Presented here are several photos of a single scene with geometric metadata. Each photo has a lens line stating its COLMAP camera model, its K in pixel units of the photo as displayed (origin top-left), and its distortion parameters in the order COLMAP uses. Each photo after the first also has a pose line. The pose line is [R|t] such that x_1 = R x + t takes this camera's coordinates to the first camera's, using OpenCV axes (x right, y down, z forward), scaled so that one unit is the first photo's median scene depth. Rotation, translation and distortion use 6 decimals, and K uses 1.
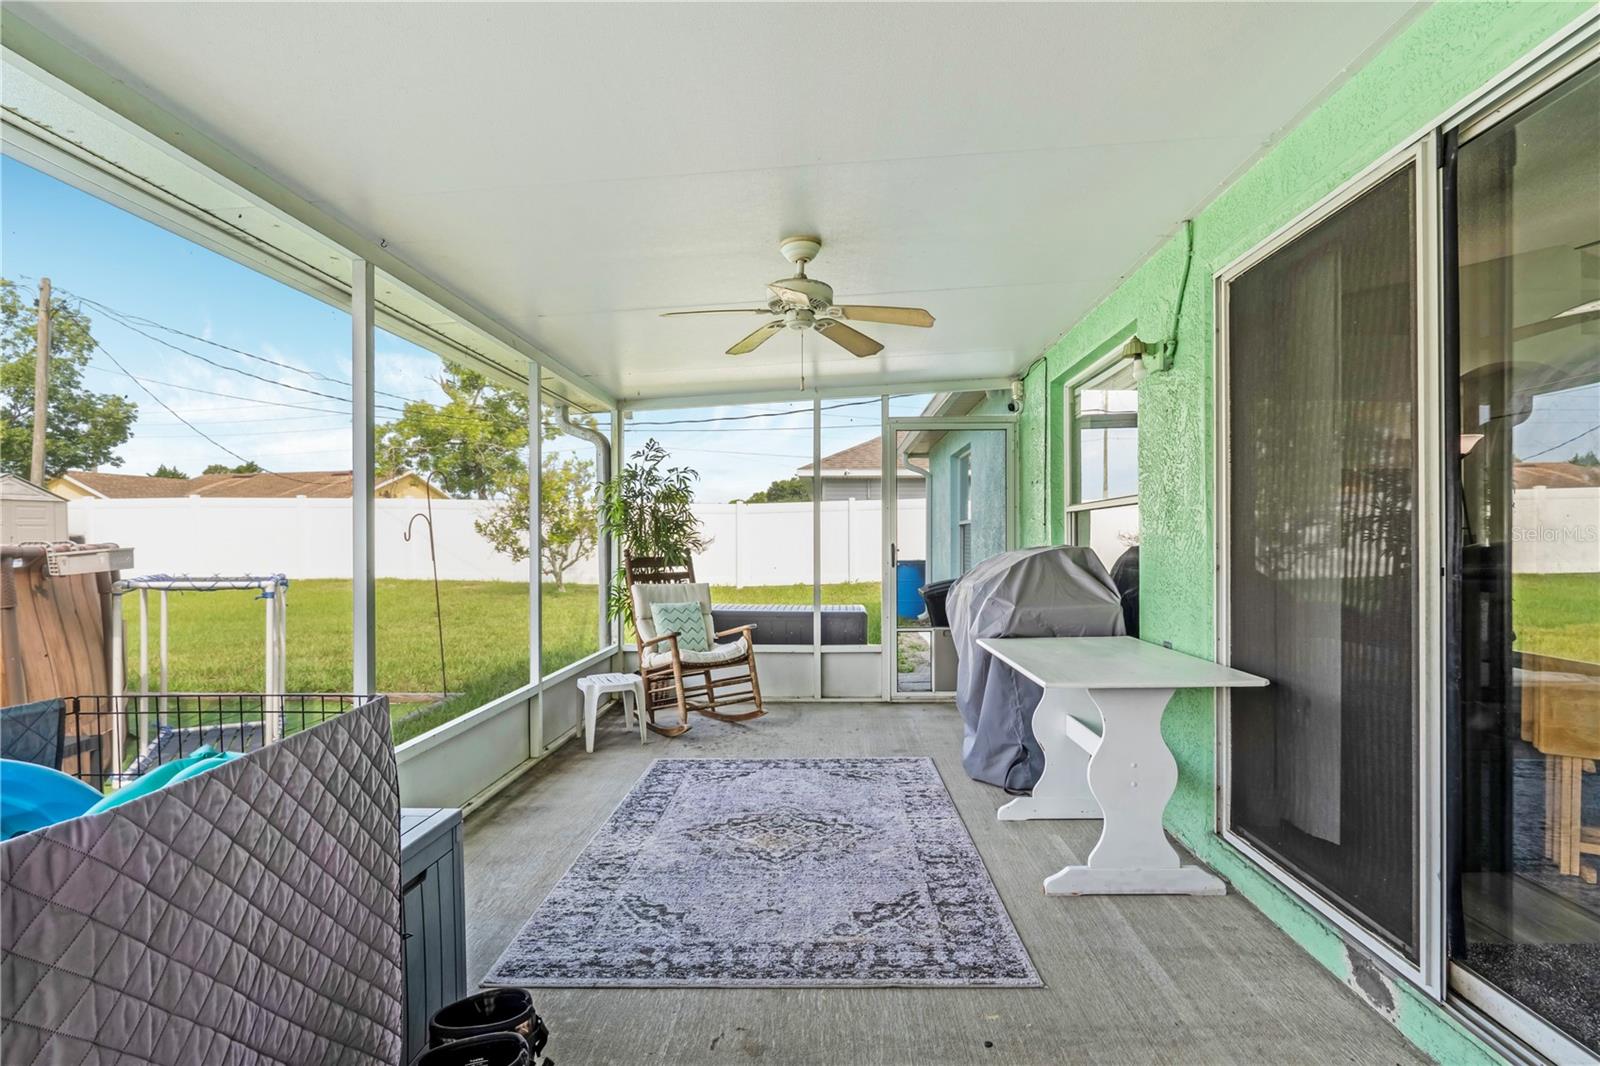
lens RADIAL K [[738.0, 0, 805.3], [0, 738.0, 531.9], [0, 0, 1]] dist [-0.007082, -0.000425]
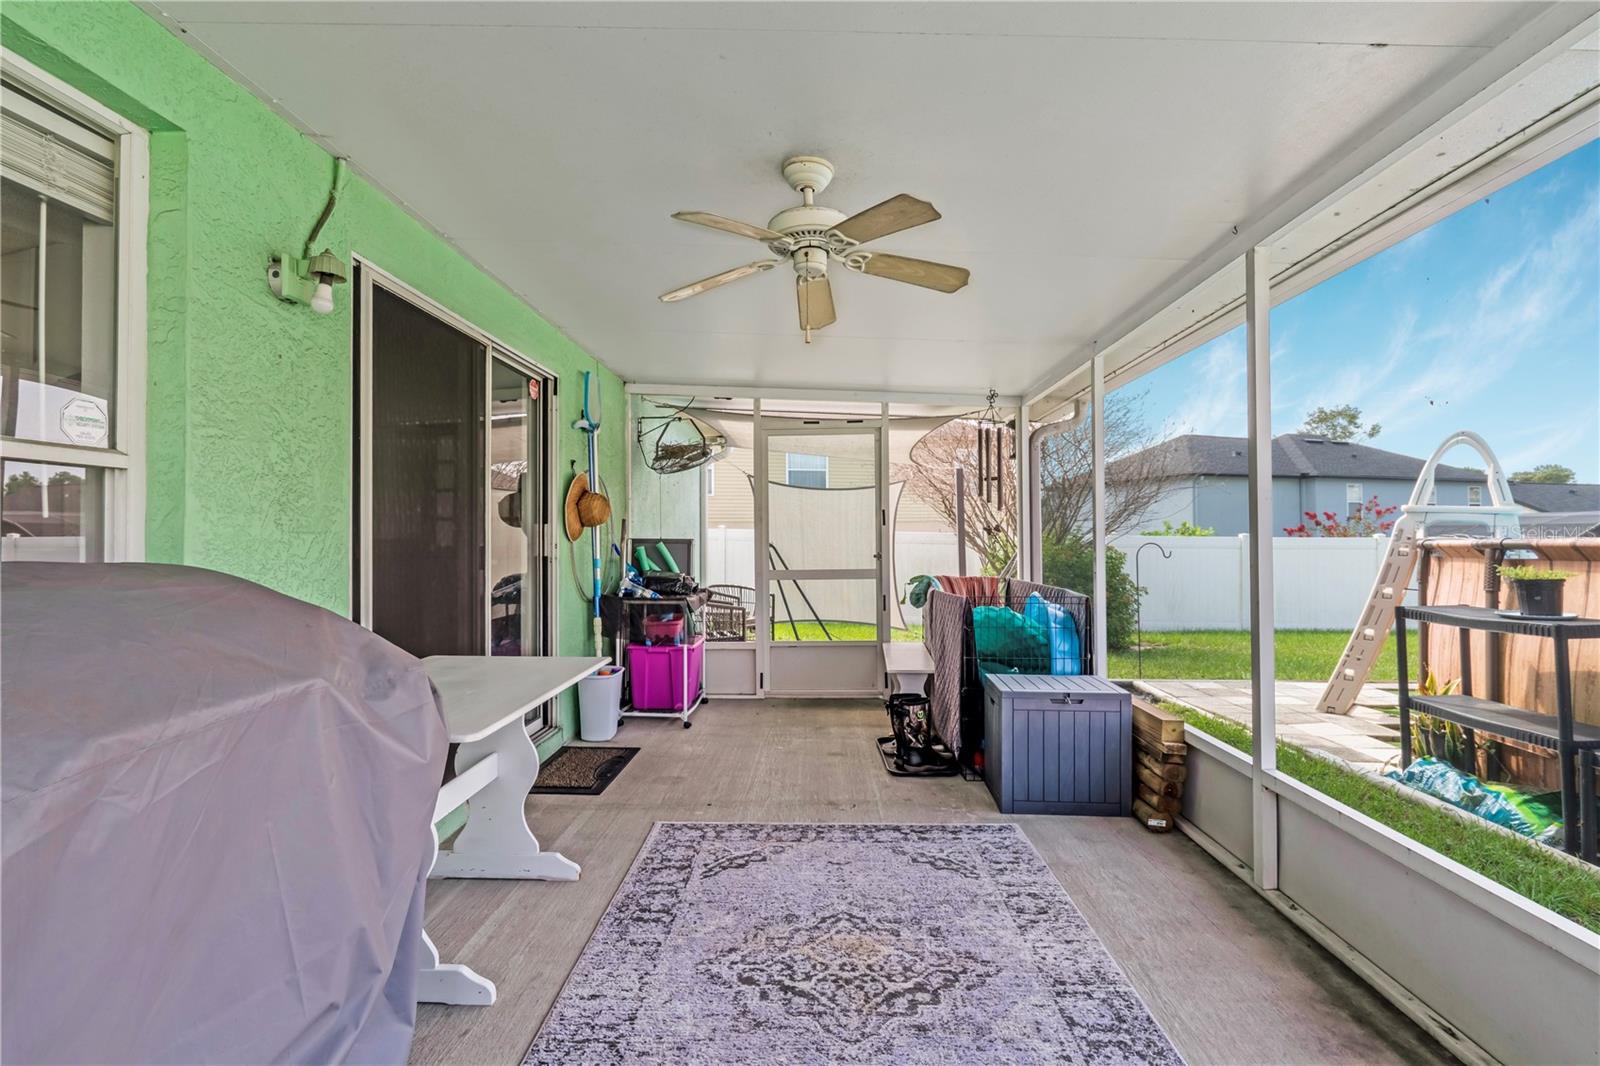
lens RADIAL K [[738.0, 0, 805.3], [0, 738.0, 531.9], [0, 0, 1]] dist [-0.007082, -0.000425]
pose [[-0.999884, 0.010669, -0.010855, 0.010639], [0.010878, 0.999753, -0.019396, 0.022116], [0.010645, -0.019512, -0.999753, 2.125666]]
